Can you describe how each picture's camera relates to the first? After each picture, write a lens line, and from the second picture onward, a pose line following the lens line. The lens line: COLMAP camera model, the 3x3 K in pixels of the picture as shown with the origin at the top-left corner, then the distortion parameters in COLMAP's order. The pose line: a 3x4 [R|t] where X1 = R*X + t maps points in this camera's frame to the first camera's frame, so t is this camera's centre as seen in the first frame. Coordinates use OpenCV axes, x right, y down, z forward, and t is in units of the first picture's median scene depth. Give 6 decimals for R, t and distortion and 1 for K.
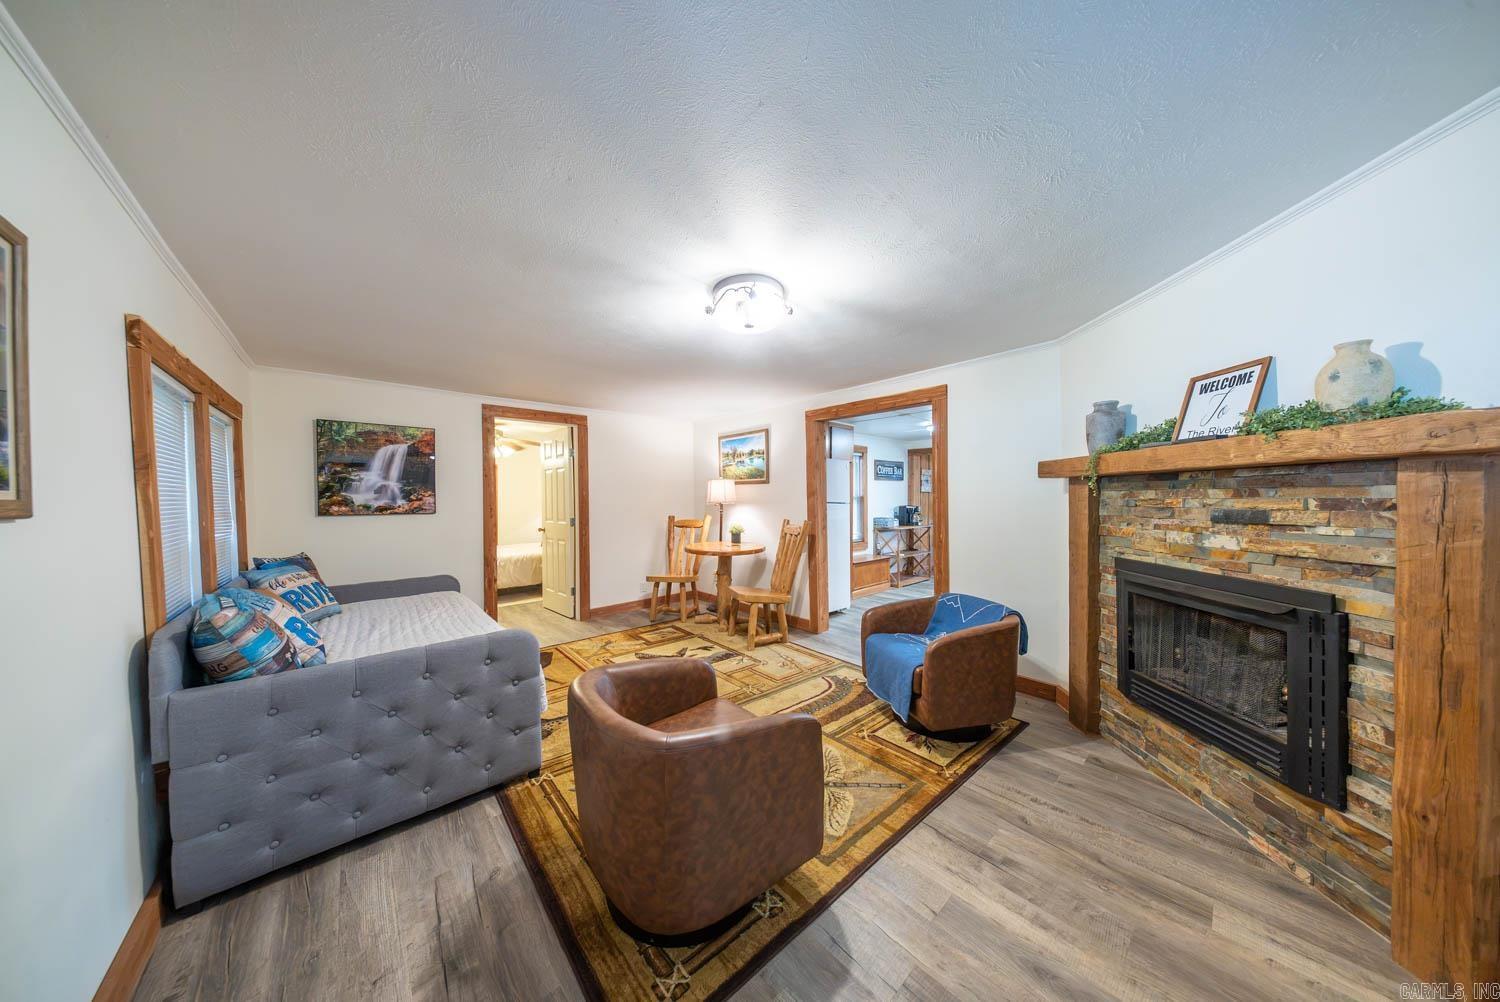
lens RADIAL K [[442.4, 0, 746.2], [0, 442.4, 508.7], [0, 0, 1]] dist [-0.000790, -0.000289]
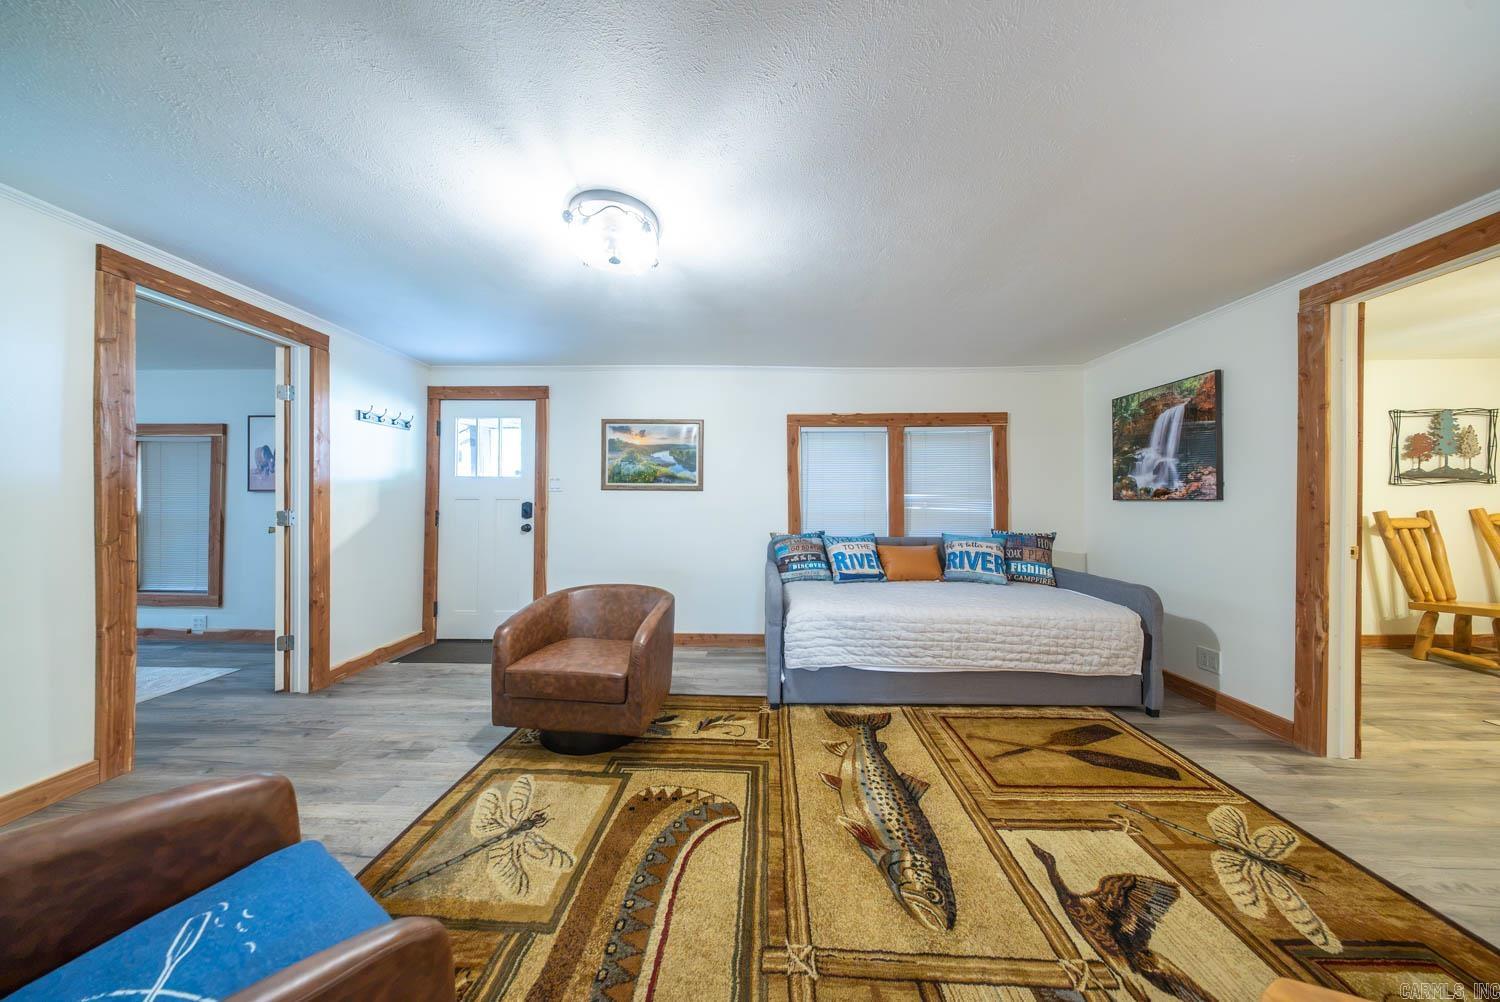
lens RADIAL K [[442.4, 0, 747.0], [0, 442.4, 500.8], [0, 0, 1]] dist [-0.000790, -0.000289]
pose [[-0.681552, 0.004304, -0.731757, 0.254233], [-0.013274, 0.999745, 0.018244, 0.009567], [0.731649, 0.022147, -0.681322, 0.992374]]
